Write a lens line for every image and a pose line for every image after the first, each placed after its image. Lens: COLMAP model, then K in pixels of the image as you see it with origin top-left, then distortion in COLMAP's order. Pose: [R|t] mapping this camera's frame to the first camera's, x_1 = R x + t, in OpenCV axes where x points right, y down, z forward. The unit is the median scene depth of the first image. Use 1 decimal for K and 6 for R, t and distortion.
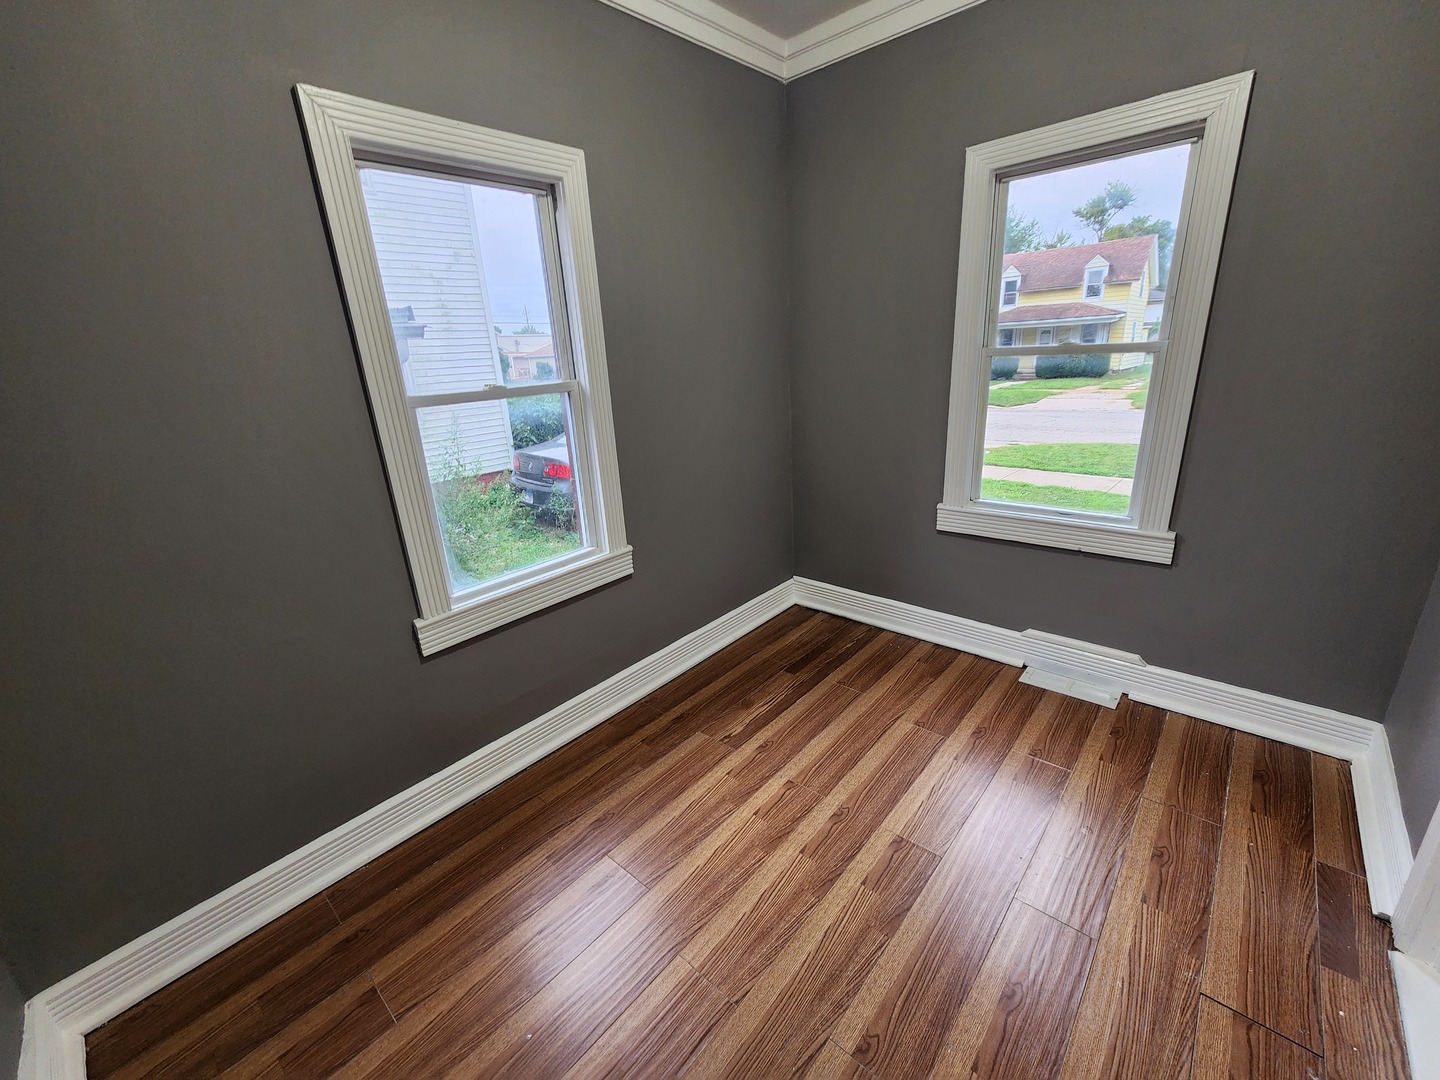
lens RADIAL K [[589.1, 0, 711.9], [0, 589.1, 547.7], [0, 0, 1]] dist [-0.000651, 0.000082]
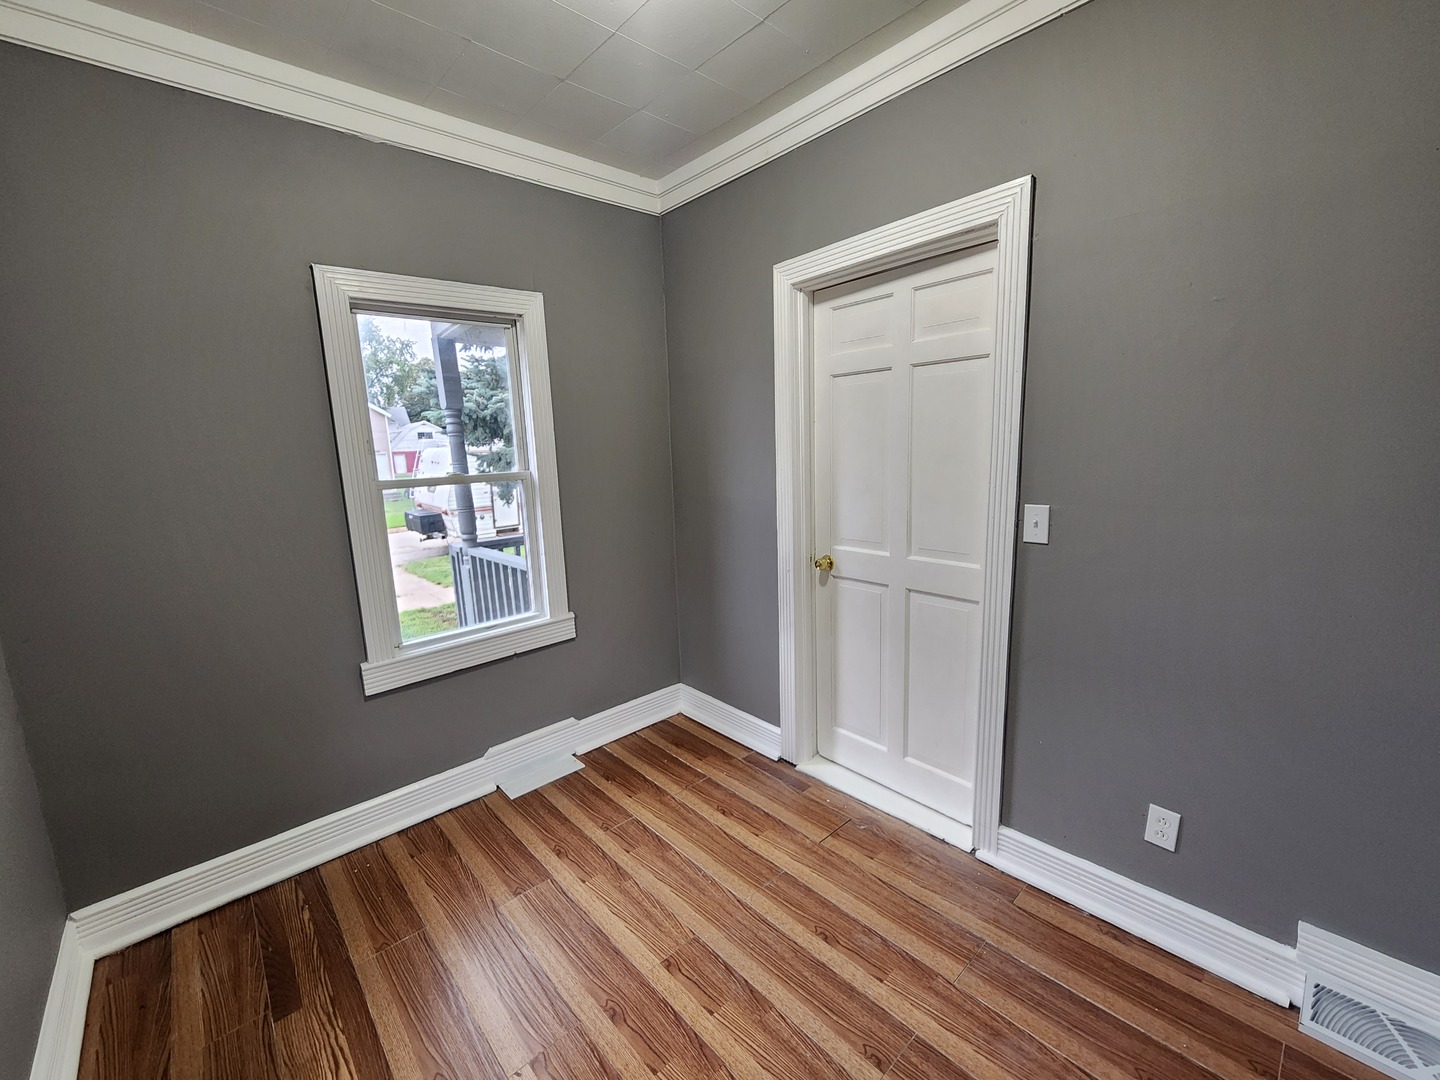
lens RADIAL K [[597.4, 0, 720.0], [0, 597.4, 540.0], [0, 0, 1]] dist [-0.001530, 0.000222]
pose [[0.103093, -0.109971, 0.988574, -0.432890], [0.358010, 0.931363, 0.066272, -0.135096], [-0.928009, 0.347088, 0.135388, 0.437123]]
